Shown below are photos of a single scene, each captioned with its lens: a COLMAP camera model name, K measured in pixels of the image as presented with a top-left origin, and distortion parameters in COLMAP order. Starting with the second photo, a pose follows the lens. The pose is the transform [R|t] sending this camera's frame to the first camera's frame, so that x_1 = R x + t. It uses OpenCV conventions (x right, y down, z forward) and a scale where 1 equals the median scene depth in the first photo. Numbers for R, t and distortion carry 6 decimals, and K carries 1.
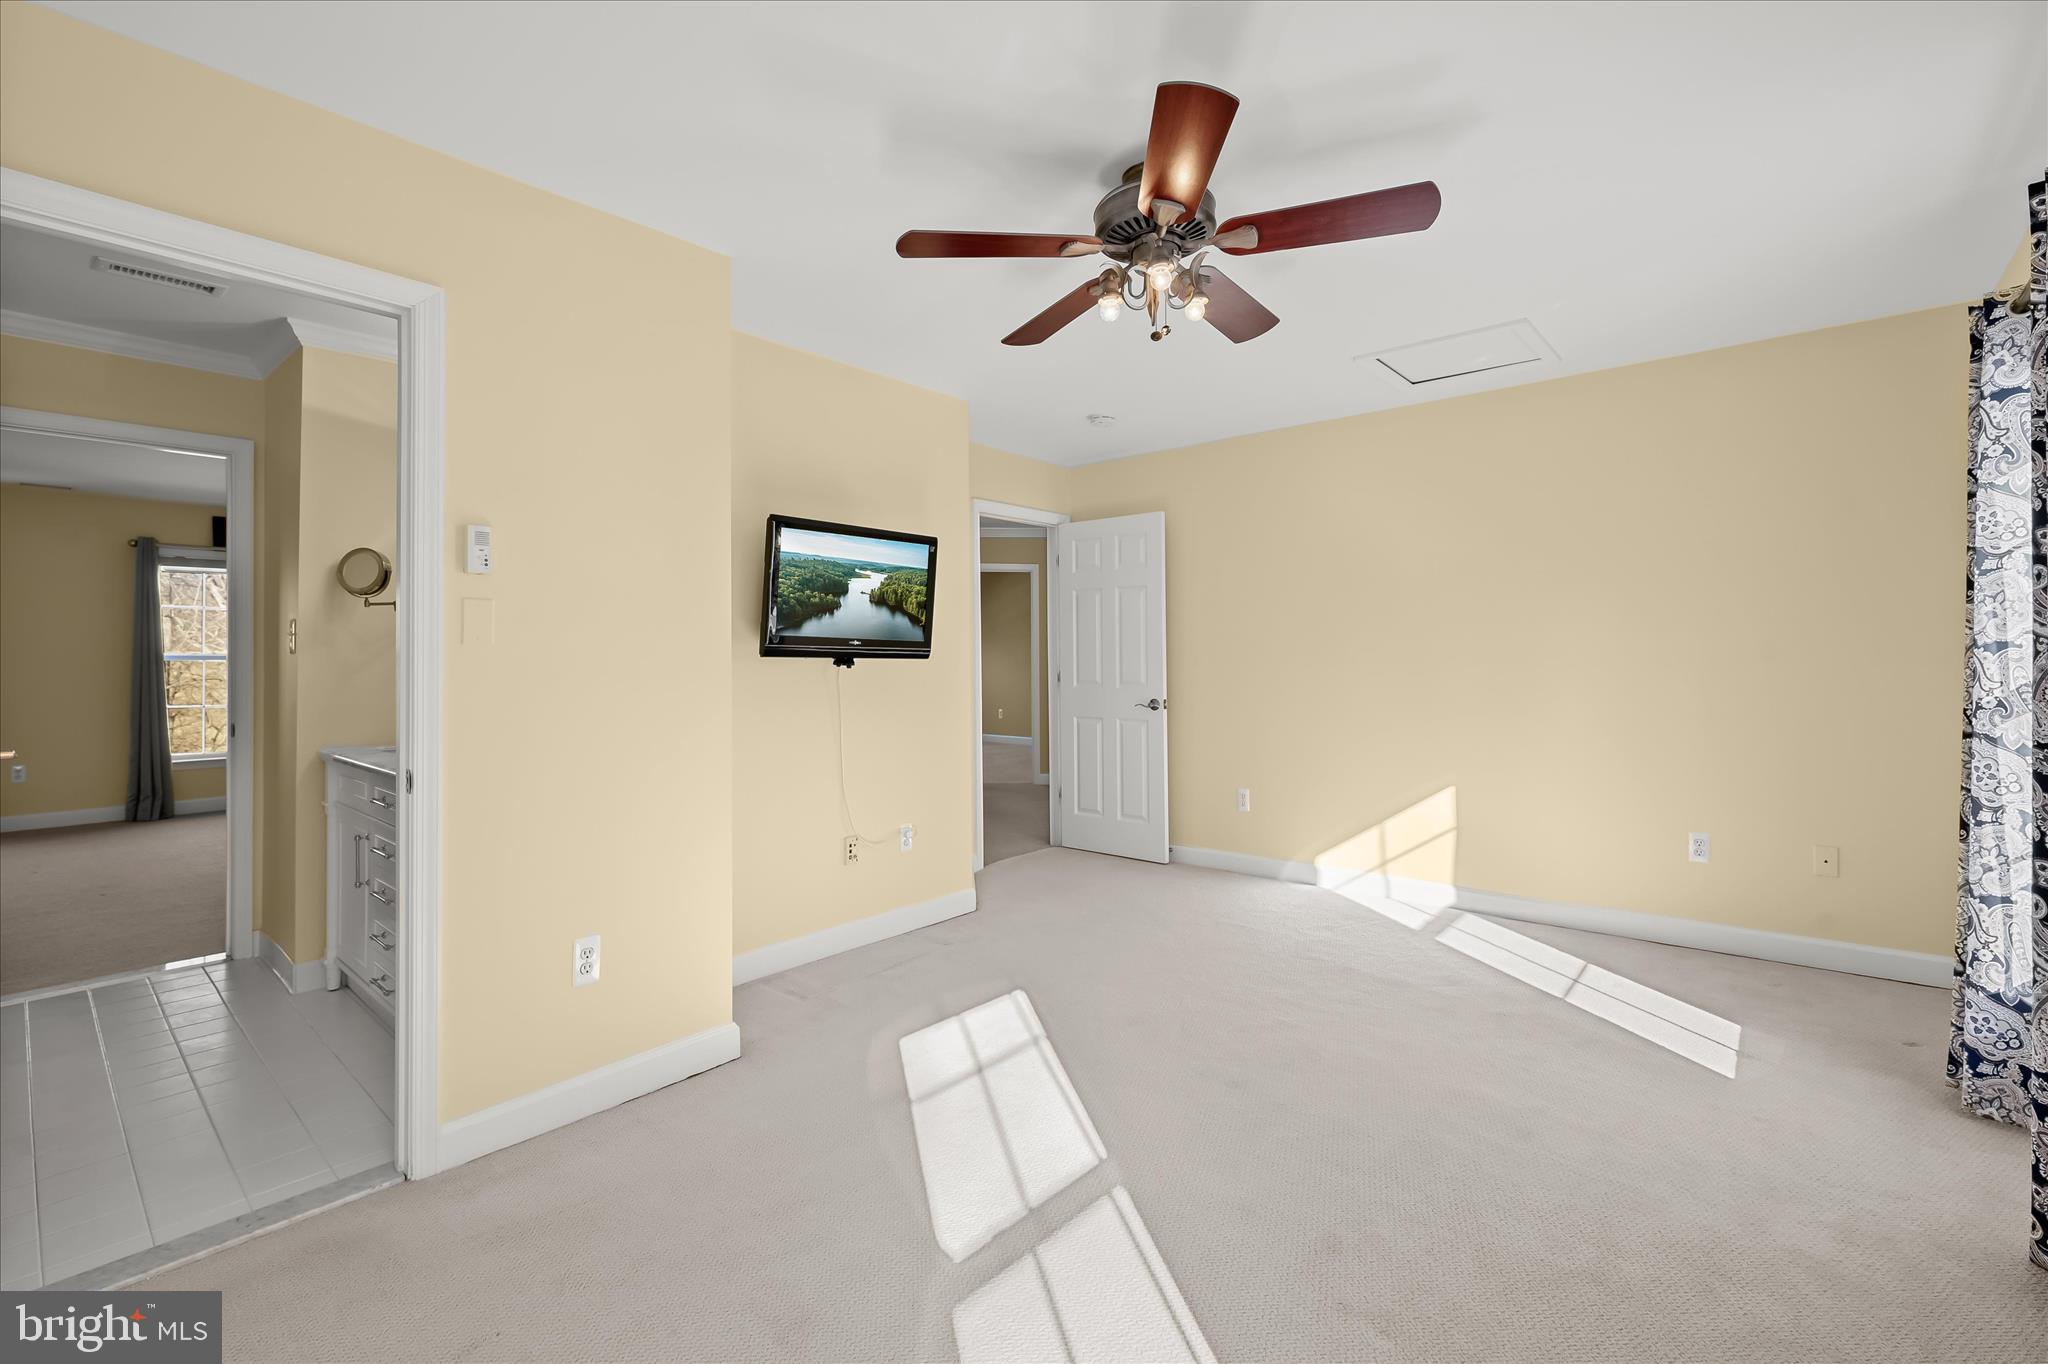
lens RADIAL K [[898.4, 0, 1019.6], [0, 898.4, 645.8], [0, 0, 1]] dist [0.000693, -0.000078]
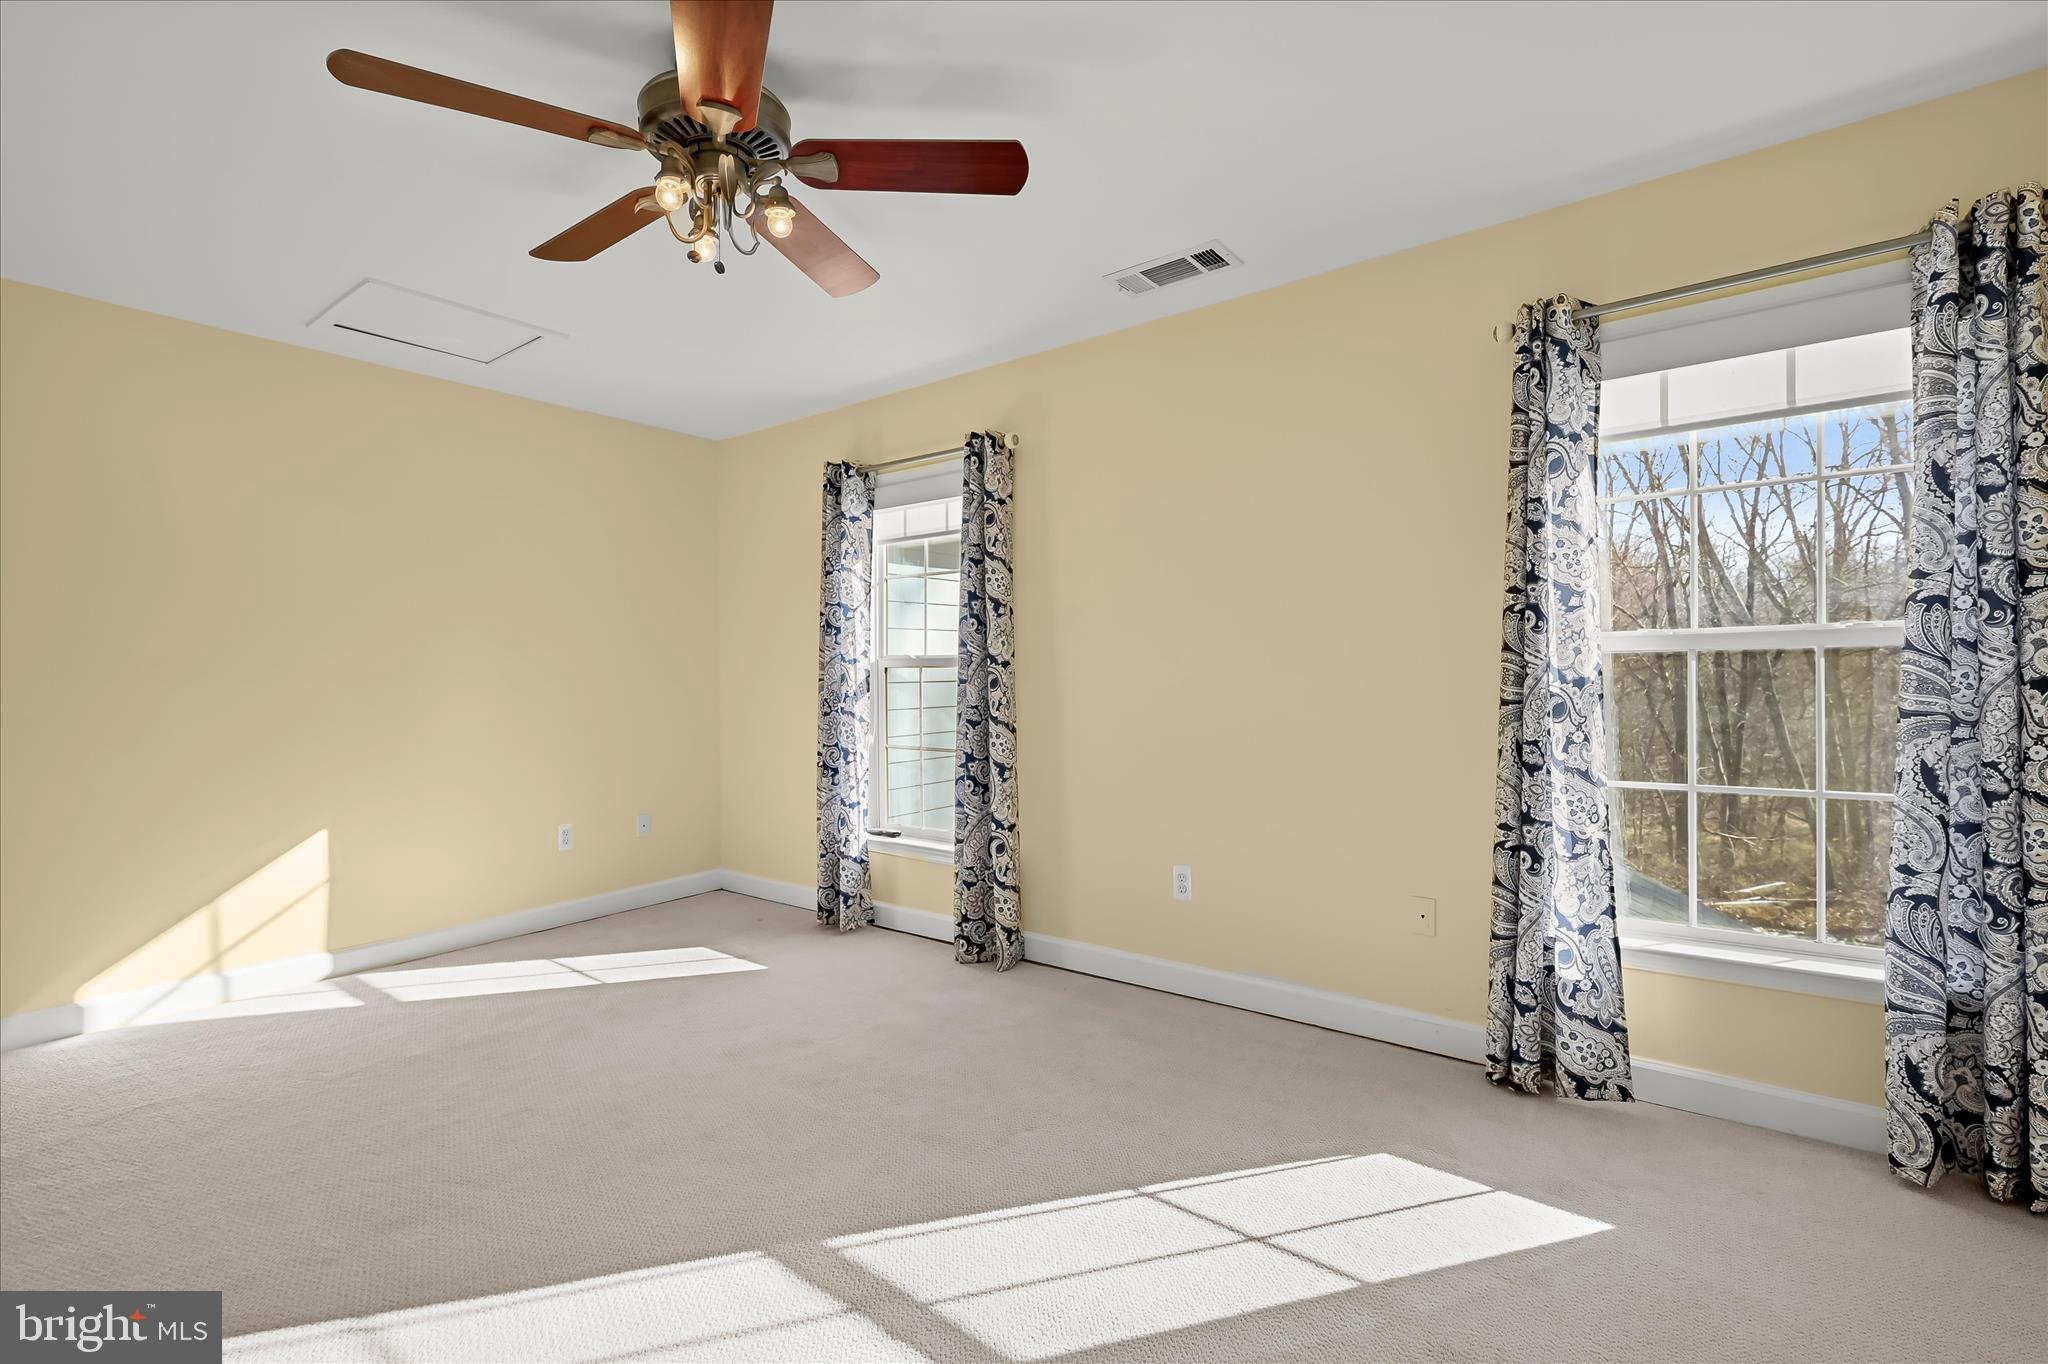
lens RADIAL K [[923.0, 0, 1031.4], [0, 923.0, 699.0], [0, 0, 1]] dist [-0.002647, -0.001109]
pose [[-0.072372, -0.021071, 0.997155, -0.466394], [0.001141, 0.999774, 0.021209, 0.023864], [-0.997377, 0.002673, -0.072331, 0.496093]]
